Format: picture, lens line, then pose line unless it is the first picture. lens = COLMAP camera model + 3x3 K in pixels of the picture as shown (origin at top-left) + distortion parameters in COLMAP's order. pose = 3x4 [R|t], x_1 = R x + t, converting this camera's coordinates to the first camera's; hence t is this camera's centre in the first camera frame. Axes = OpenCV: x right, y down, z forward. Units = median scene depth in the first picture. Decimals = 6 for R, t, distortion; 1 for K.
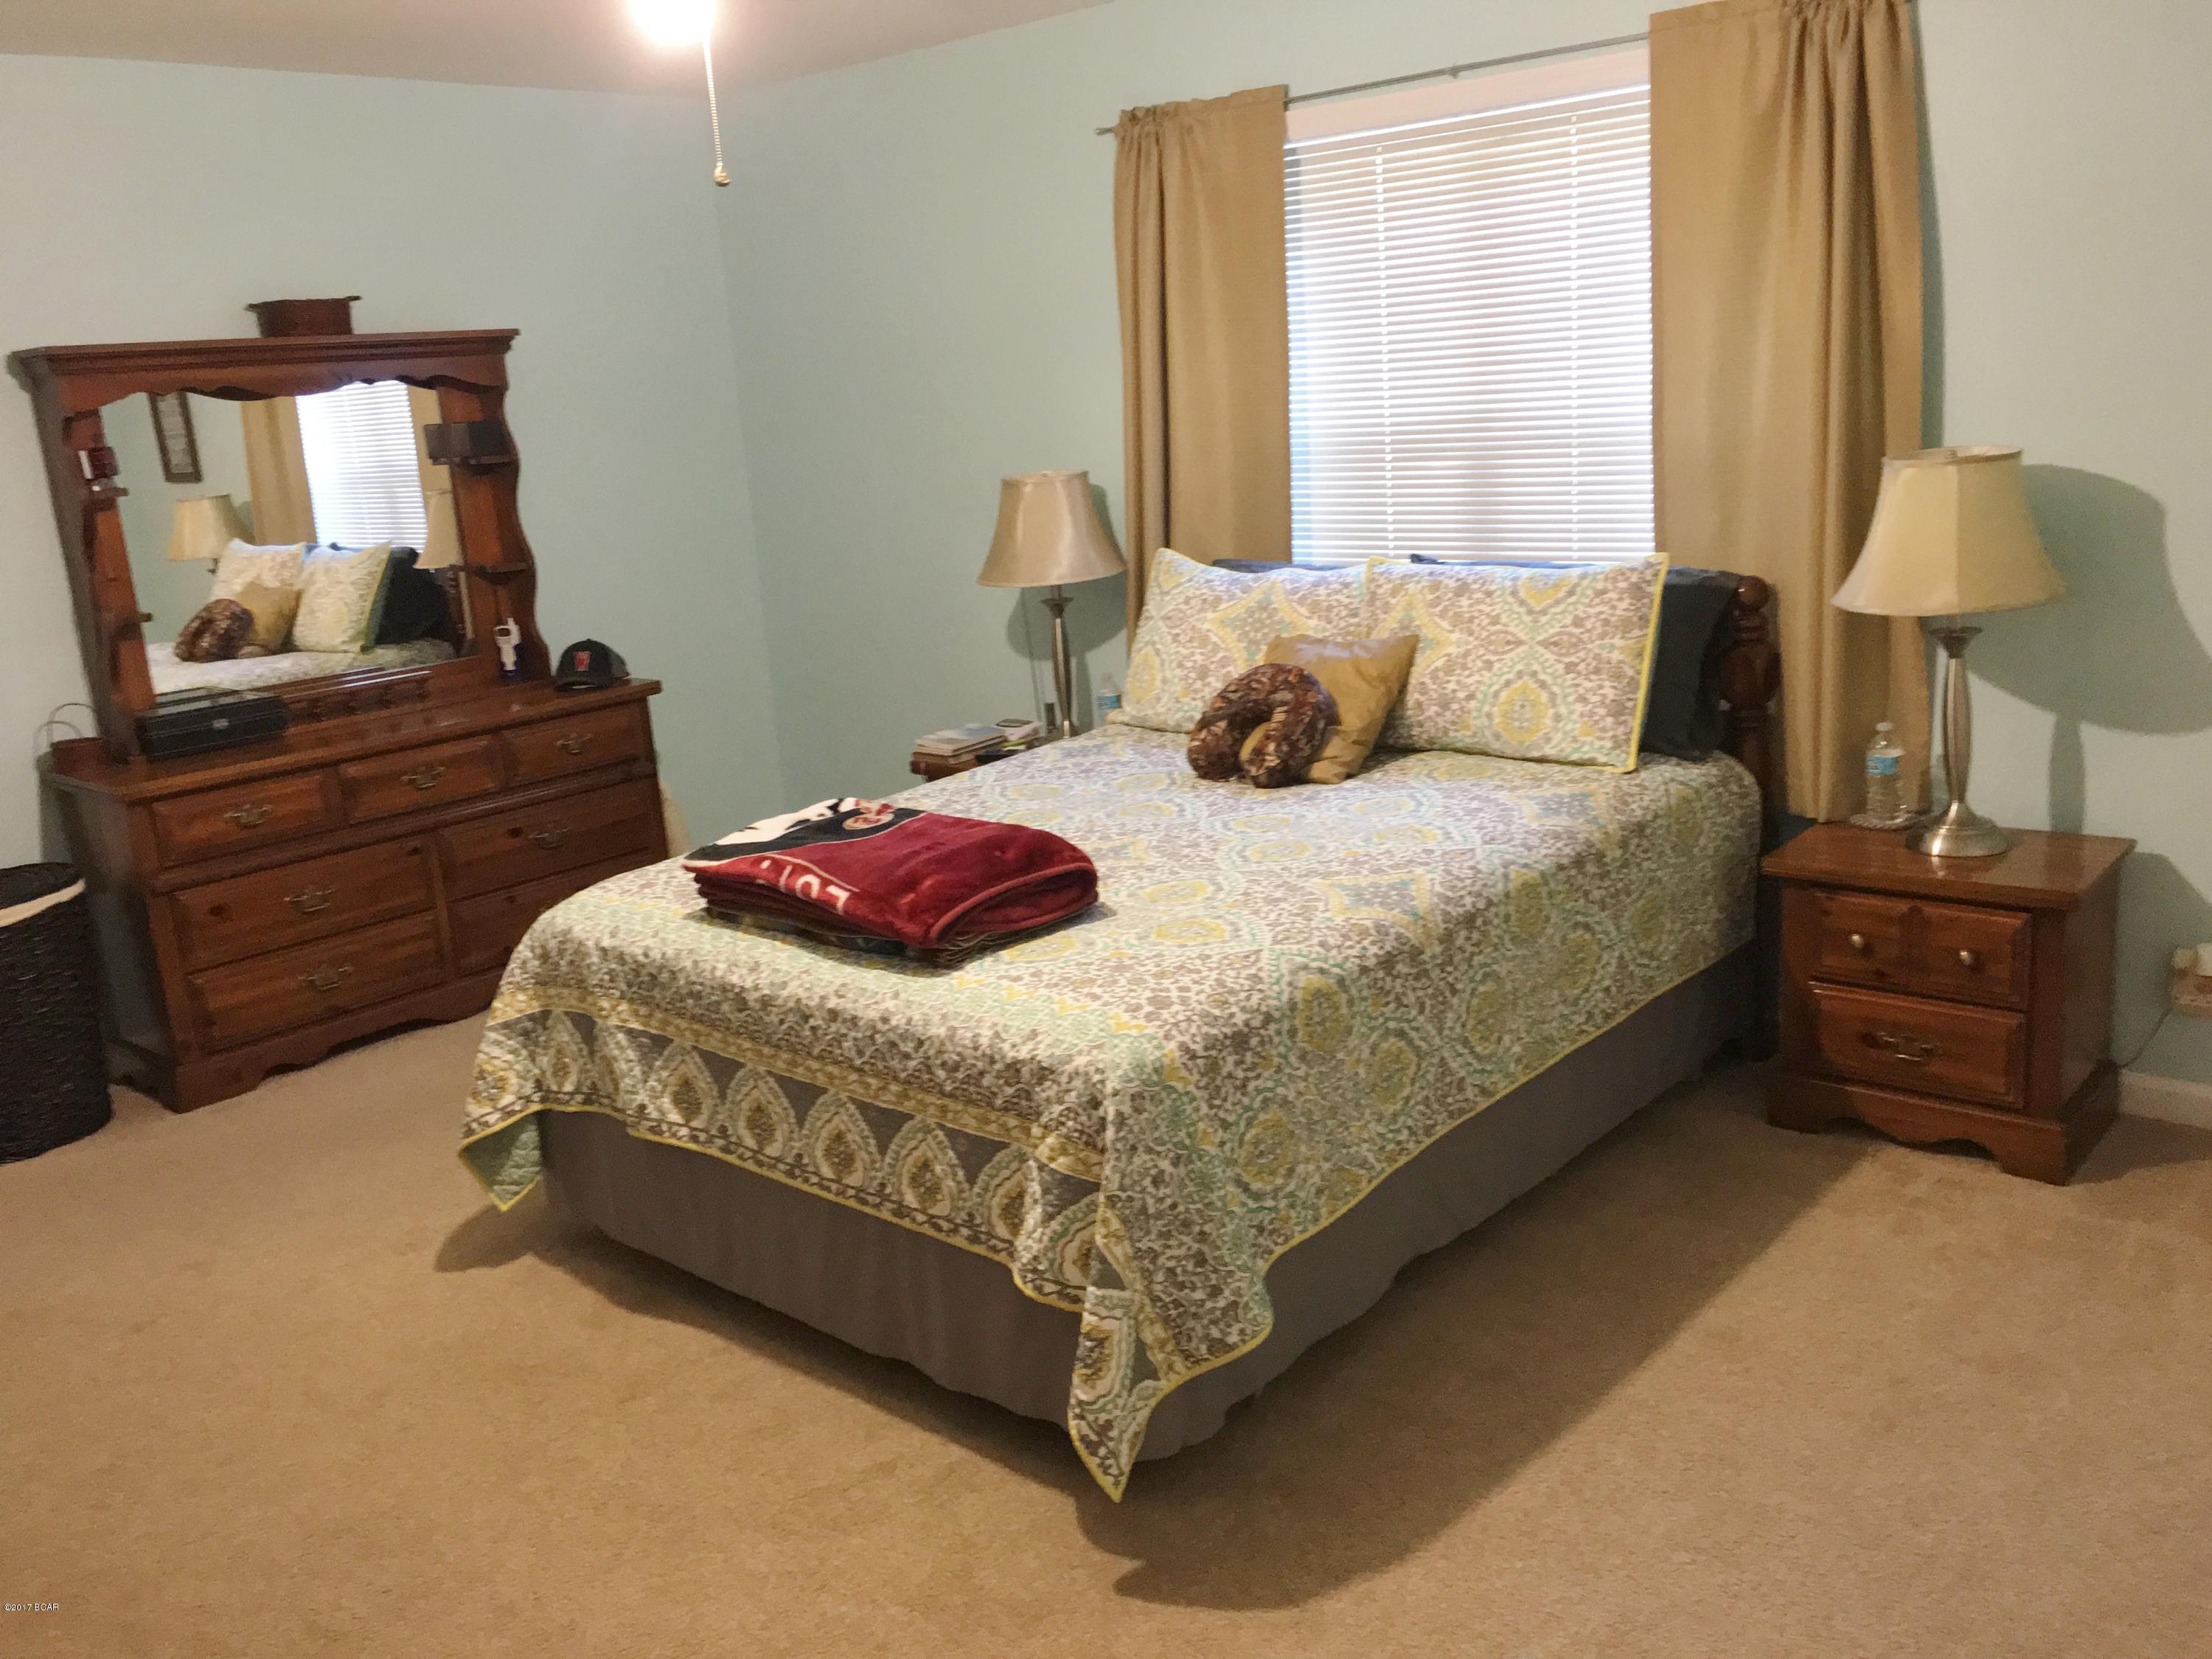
lens RADIAL K [[1879.6, 0, 1100.5], [0, 1879.6, 832.9], [0, 0, 1]] dist [0.086608, -0.119015]
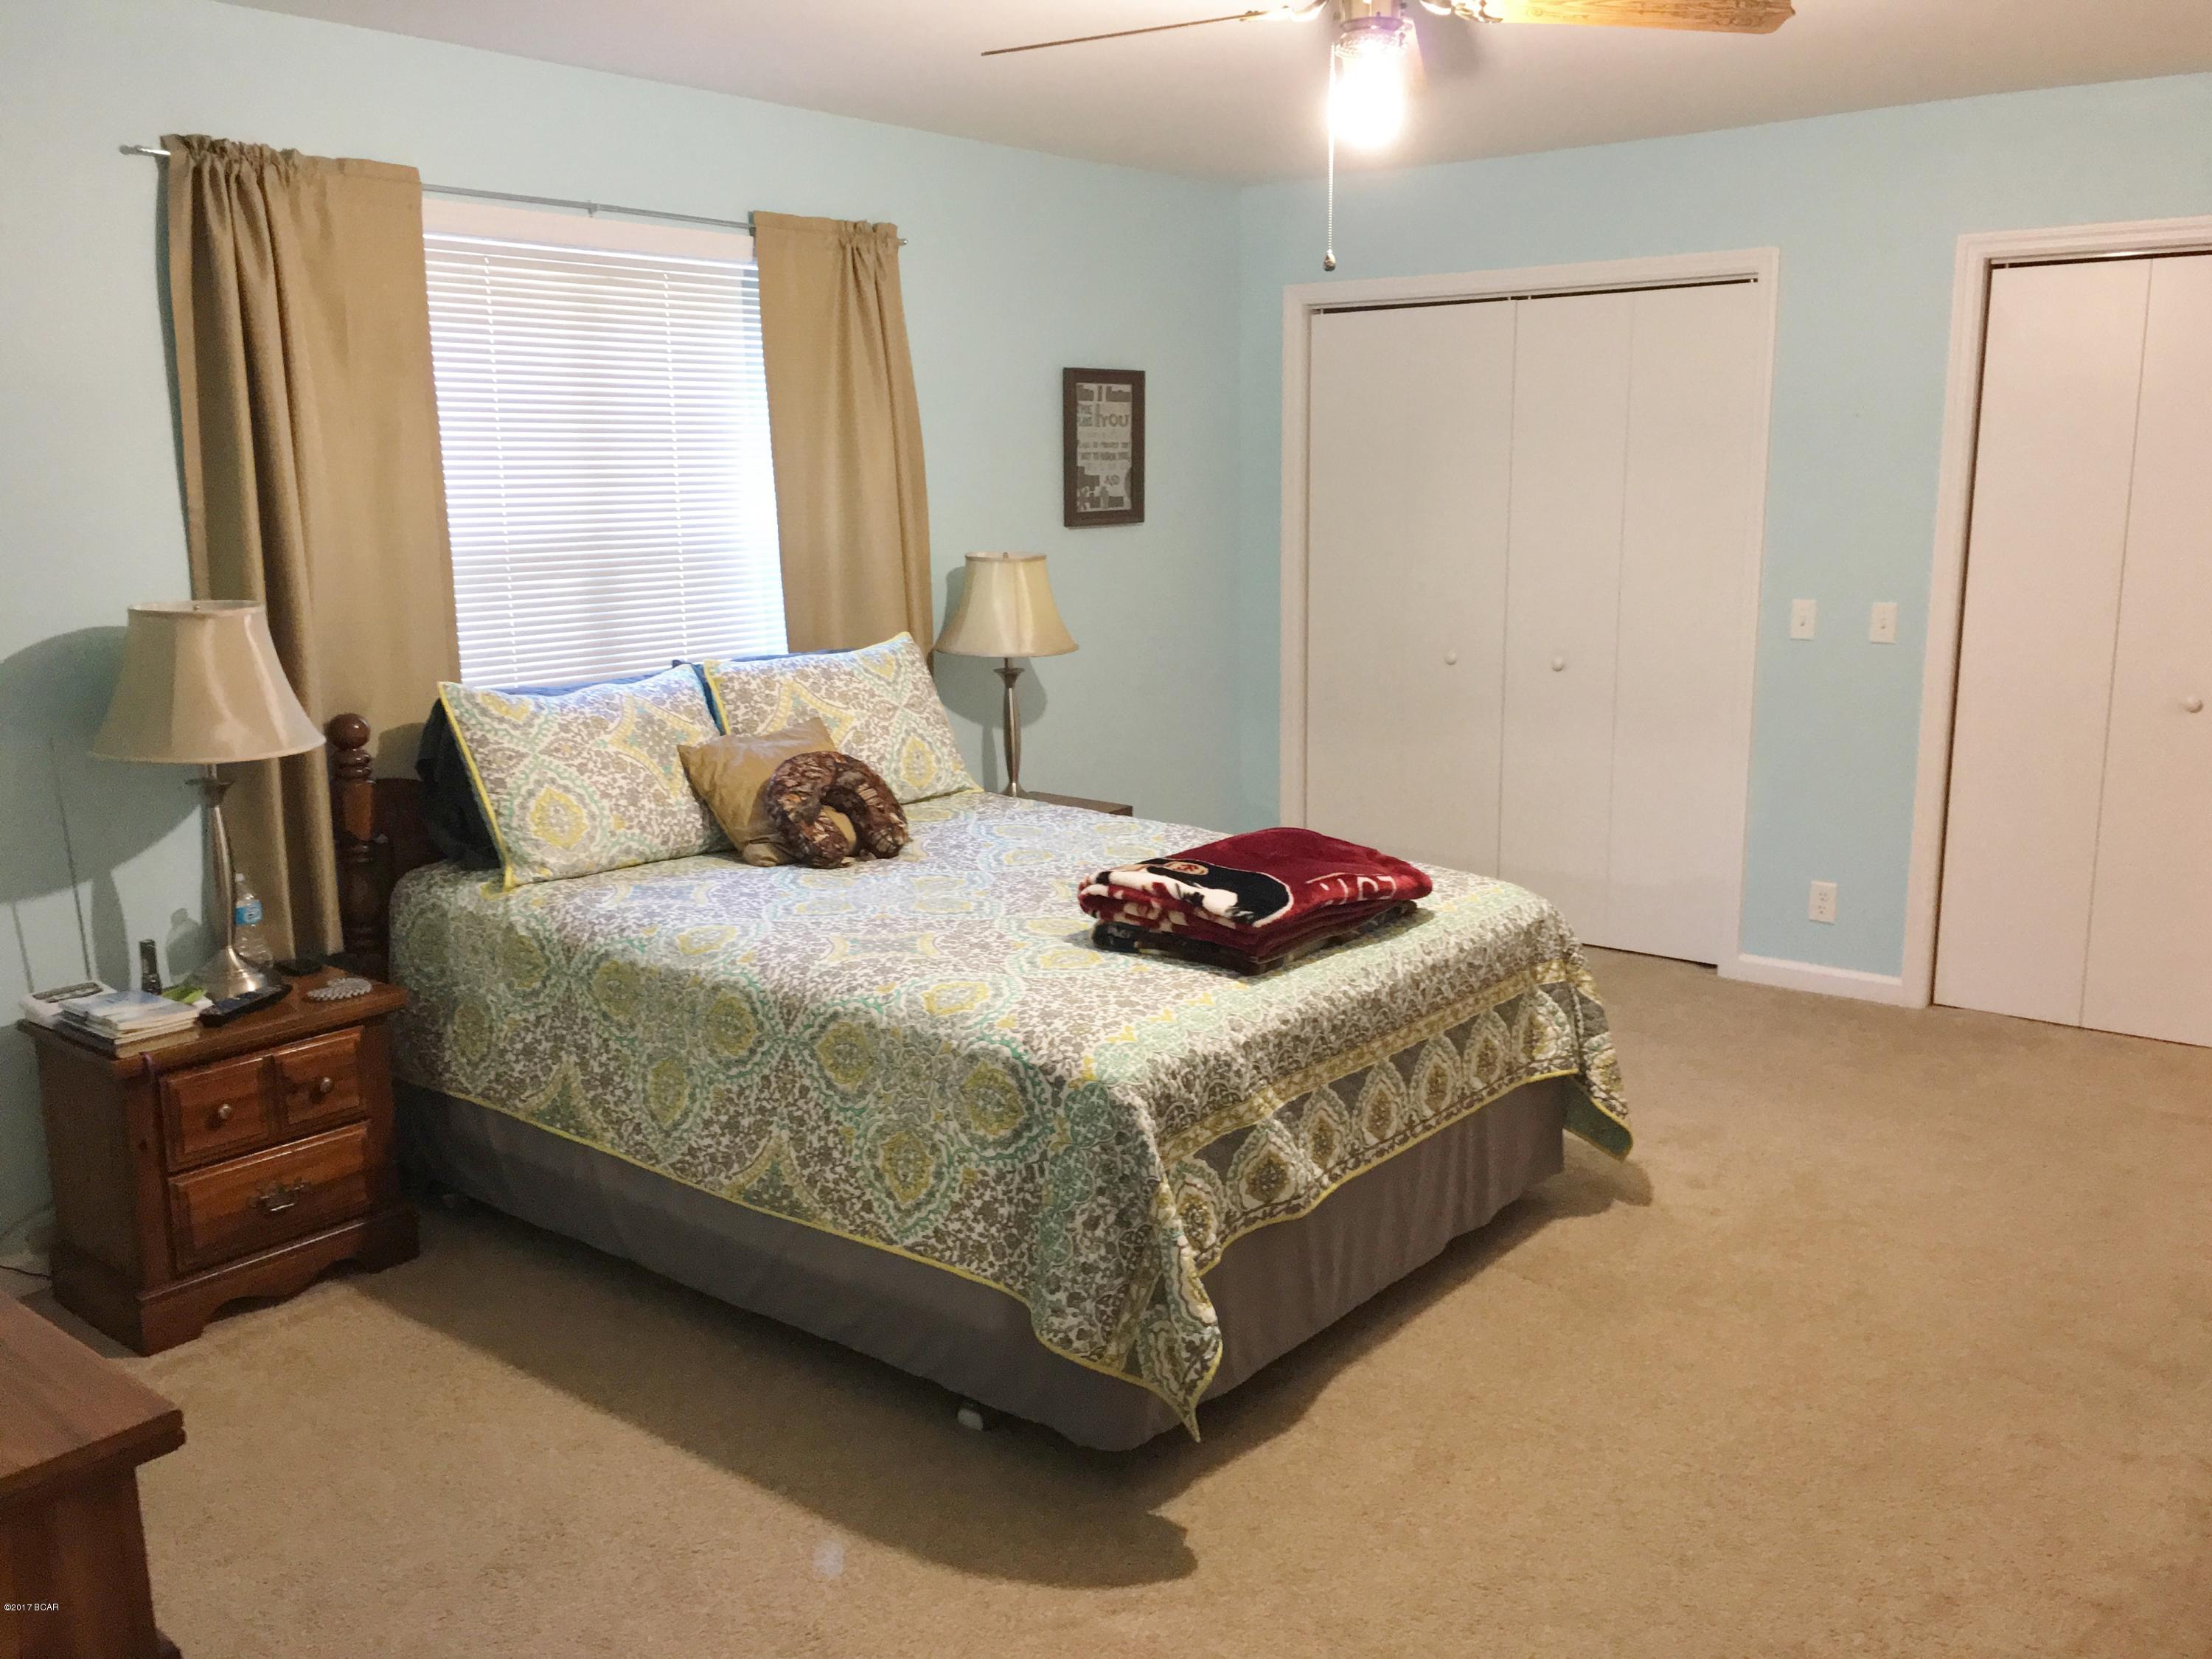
lens RADIAL K [[1879.6, 0, 1100.5], [0, 1879.6, 832.9], [0, 0, 1]] dist [0.086608, -0.119015]
pose [[-0.042625, -0.126920, 0.990997, -1.170928], [0.255534, 0.957521, 0.133623, -0.179403], [-0.965860, 0.258929, -0.008382, 1.067419]]
